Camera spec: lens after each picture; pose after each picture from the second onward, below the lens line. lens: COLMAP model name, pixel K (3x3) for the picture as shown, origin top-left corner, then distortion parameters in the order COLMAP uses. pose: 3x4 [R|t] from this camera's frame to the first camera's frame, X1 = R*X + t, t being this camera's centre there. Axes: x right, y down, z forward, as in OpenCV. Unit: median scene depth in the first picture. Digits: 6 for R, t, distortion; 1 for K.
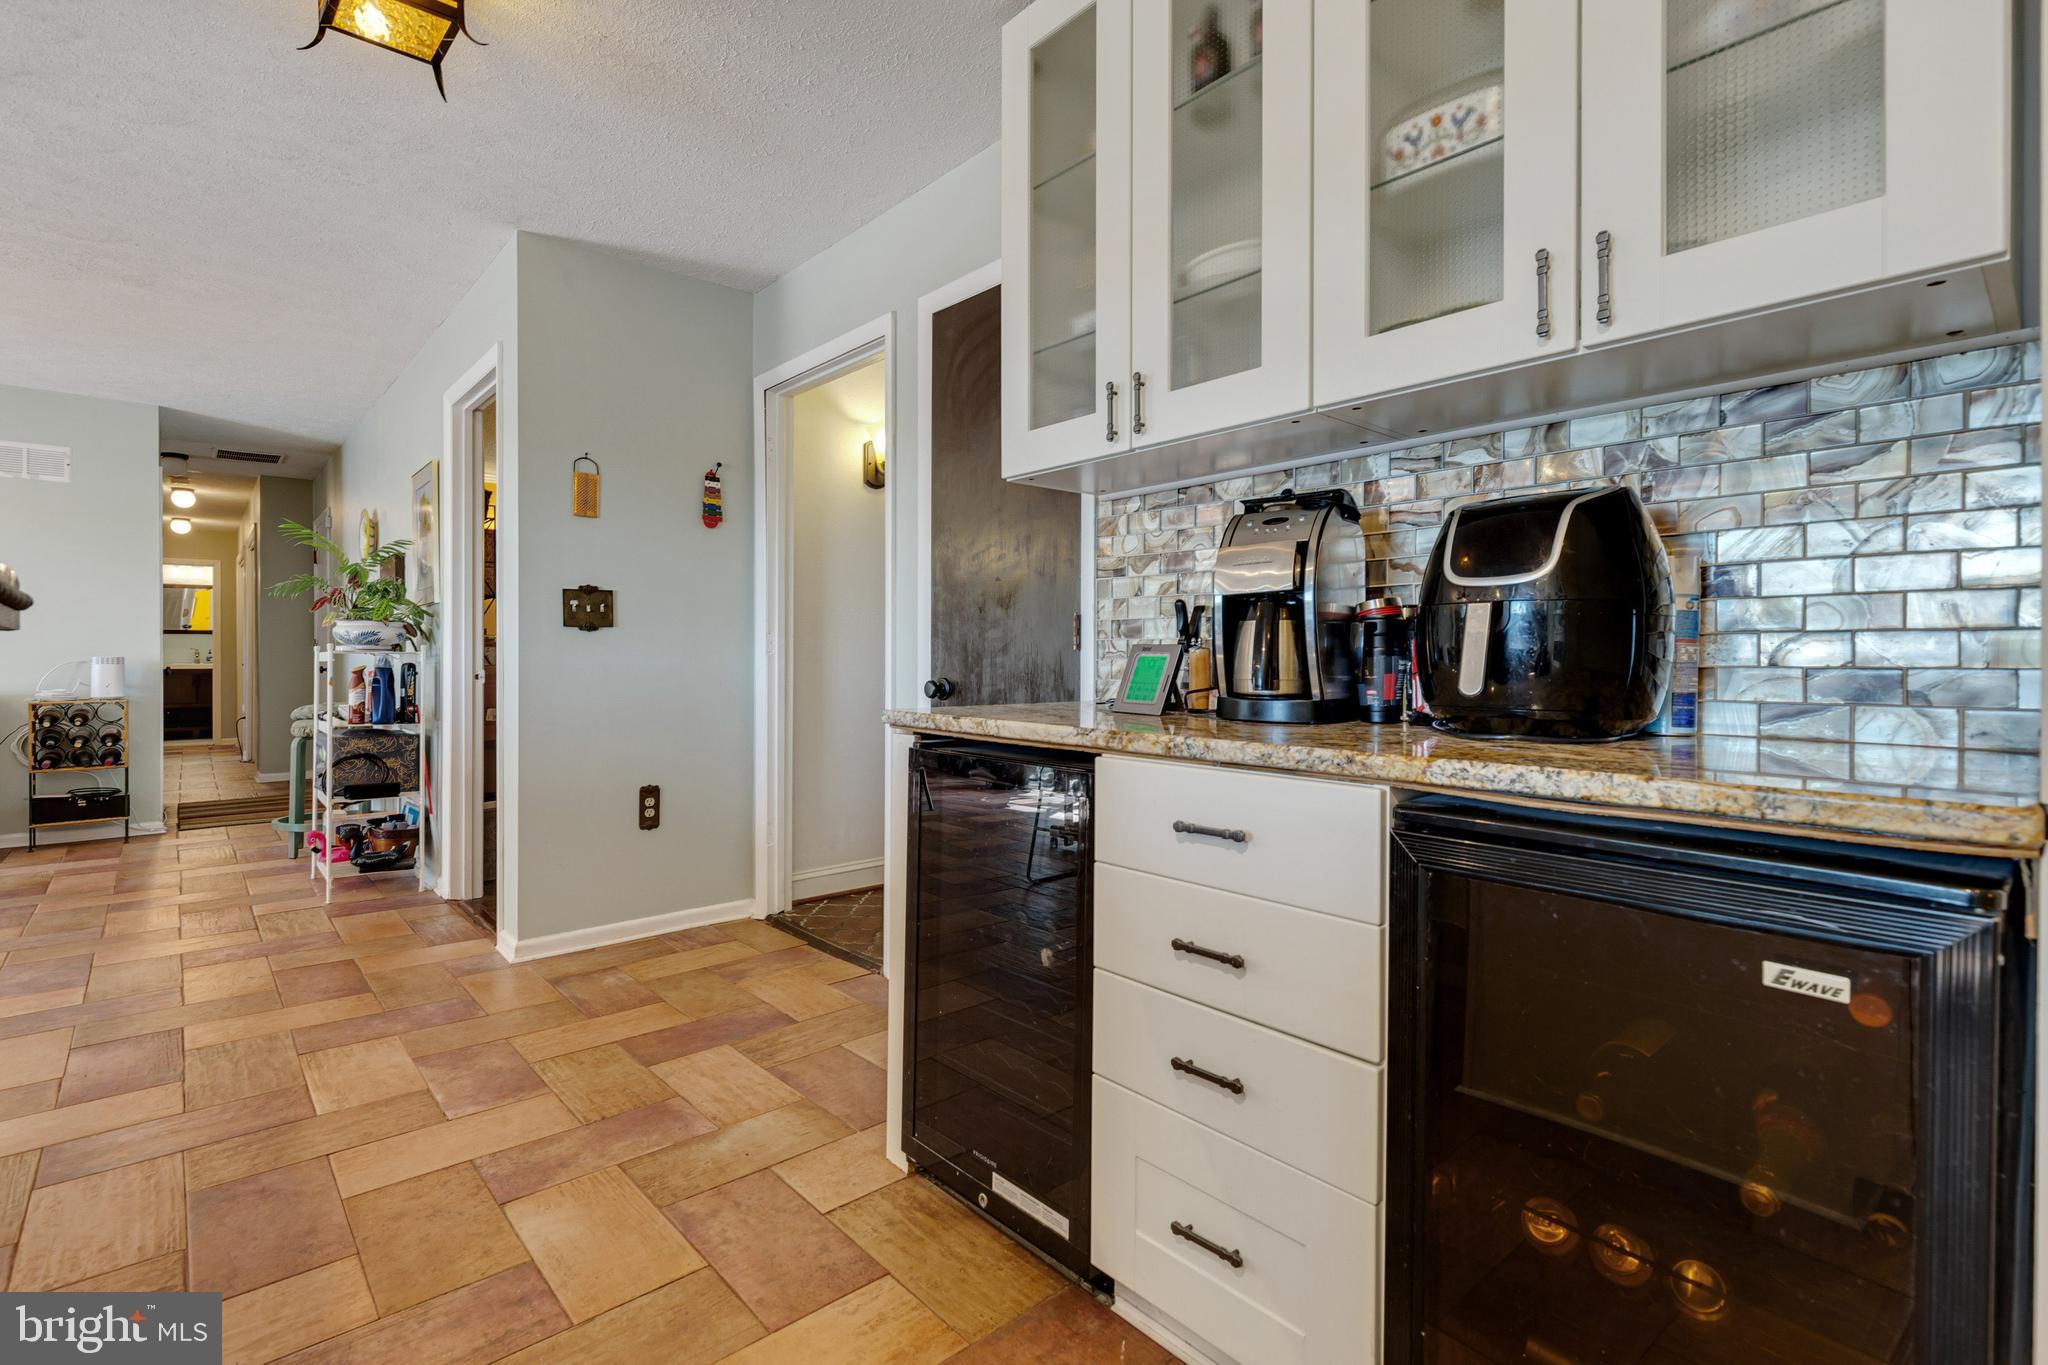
lens RADIAL K [[937.3, 0, 1021.2], [0, 937.3, 673.9], [0, 0, 1]] dist [0.010428, -0.001226]
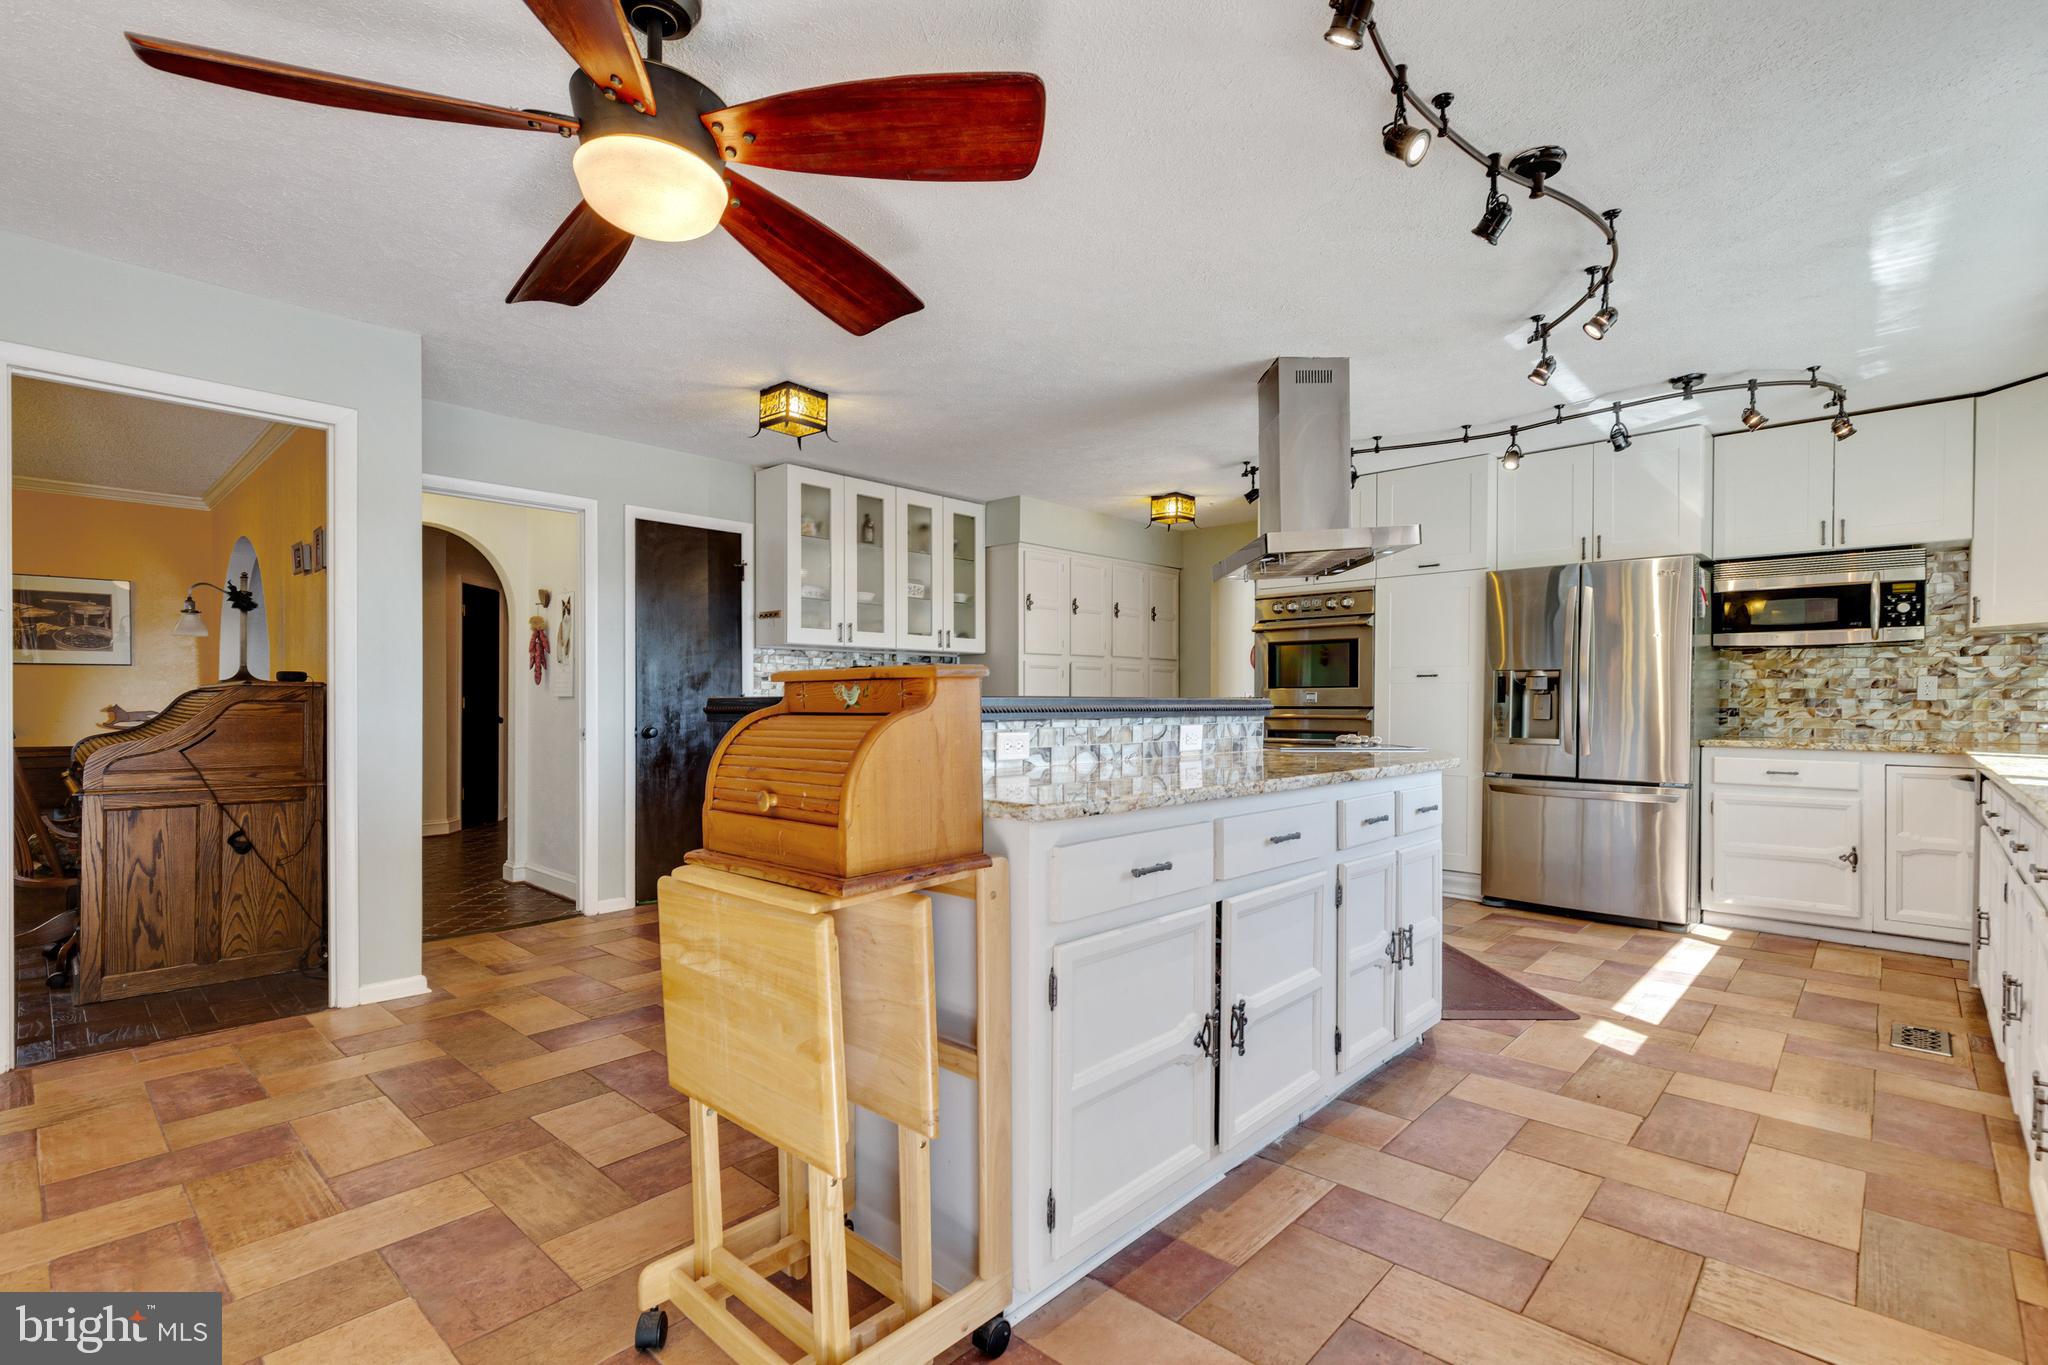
lens RADIAL K [[937.3, 0, 1034.2], [0, 937.3, 725.7], [0, 0, 1]] dist [0.010428, -0.001226]
pose [[-0.088150, -0.023204, 0.995837, -2.218686], [0.012675, 0.999622, 0.024414, -0.035916], [-0.996027, 0.014774, -0.087822, 0.489149]]
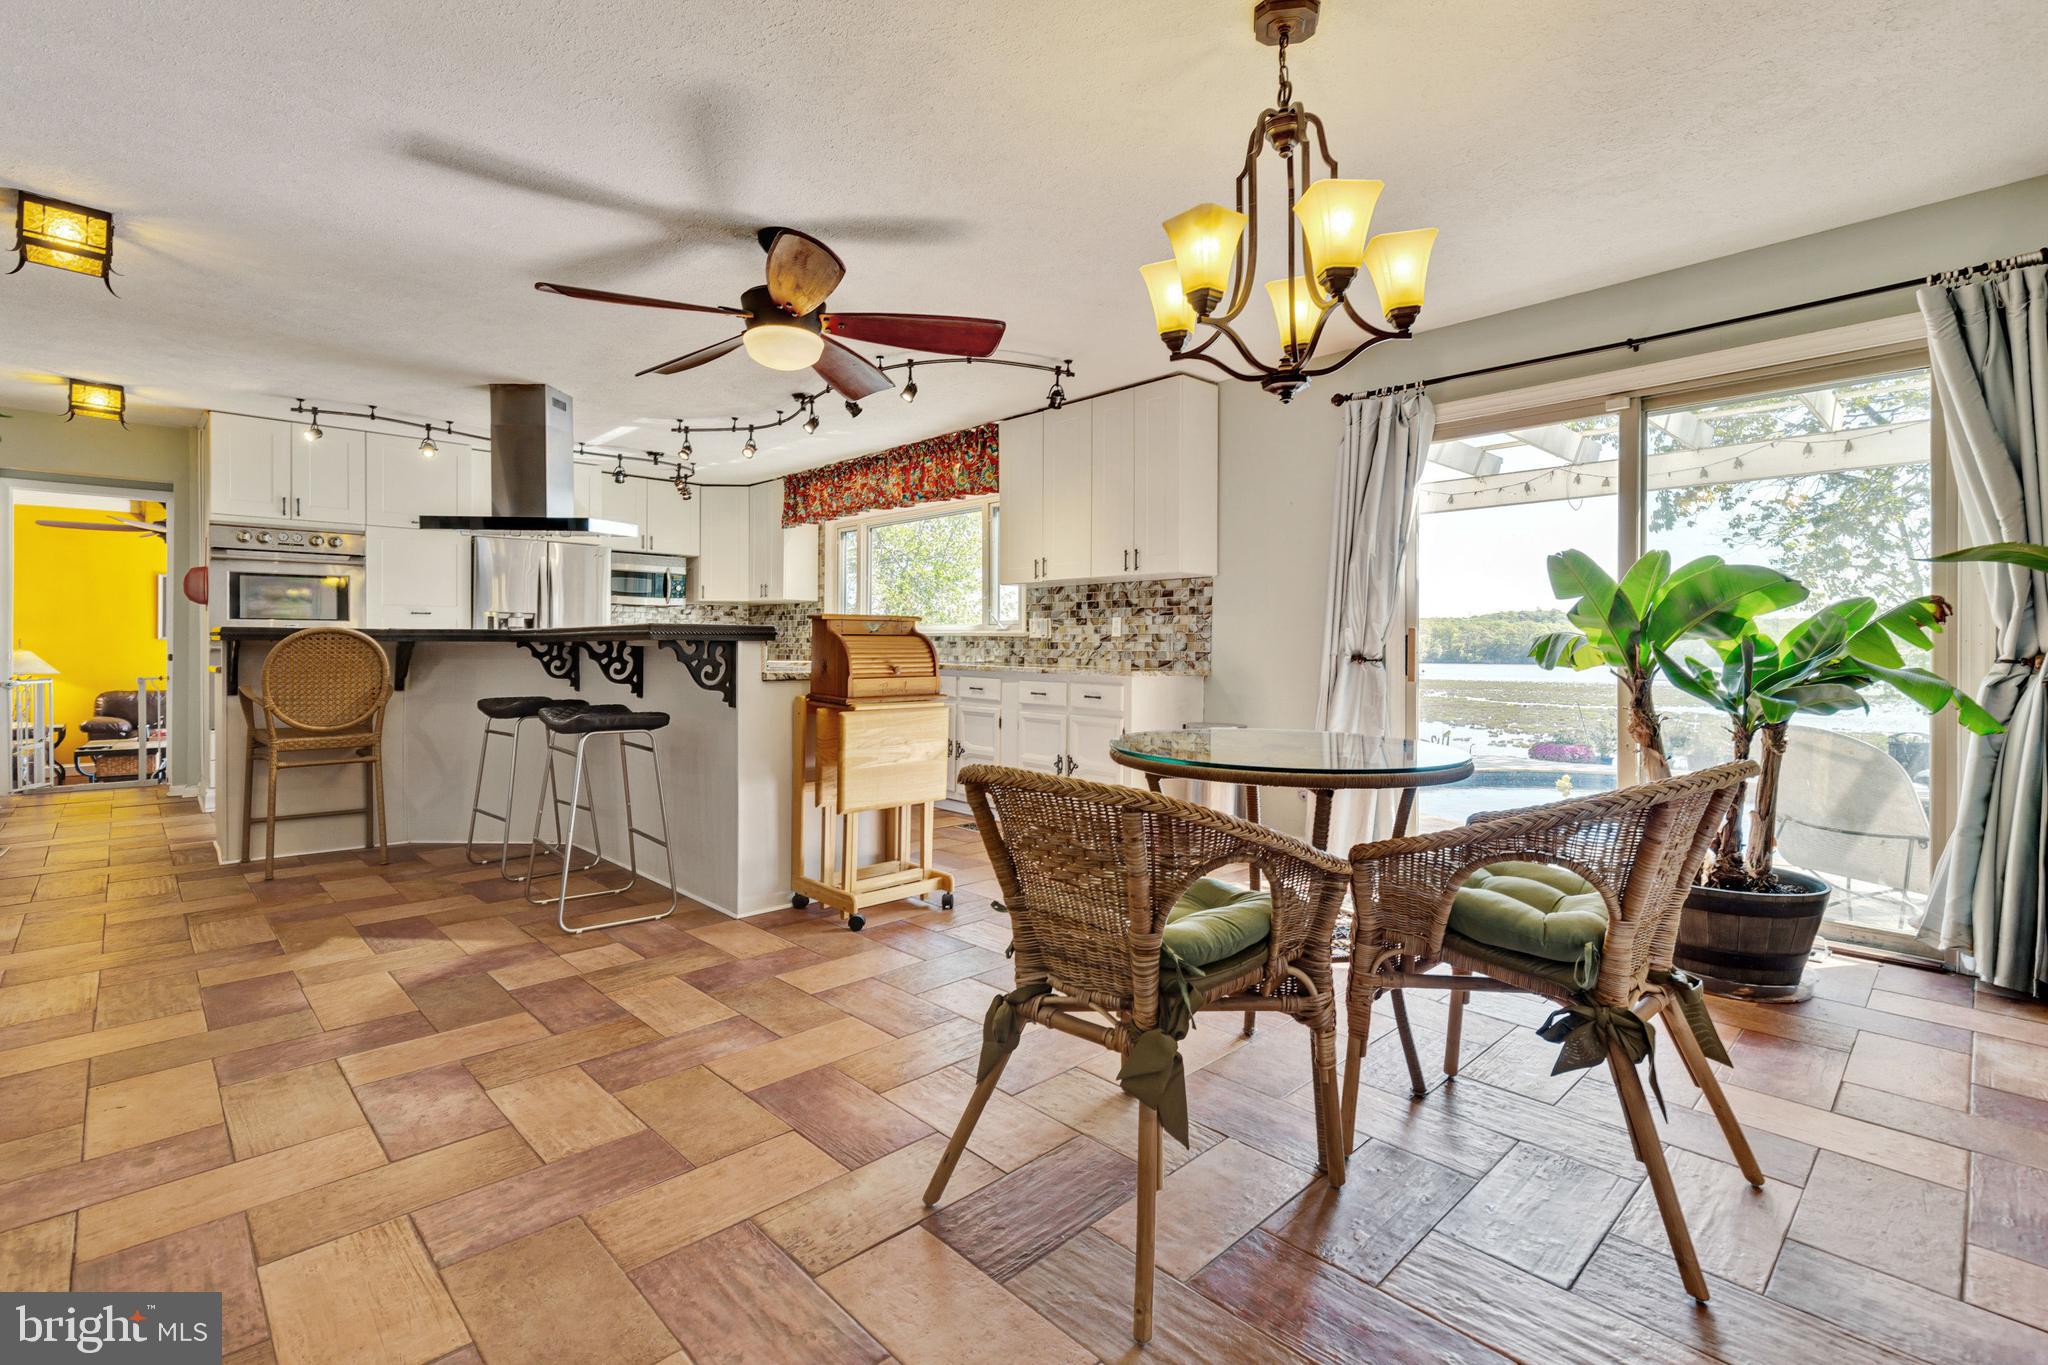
lens RADIAL K [[937.3, 0, 1026.7], [0, 937.3, 669.0], [0, 0, 1]] dist [0.010428, -0.001226]
pose [[-0.999817, 0.001416, -0.019090, -1.775461], [0.000729, 0.999354, 0.035918, -0.025007], [0.019128, 0.035898, -0.999172, 2.078467]]
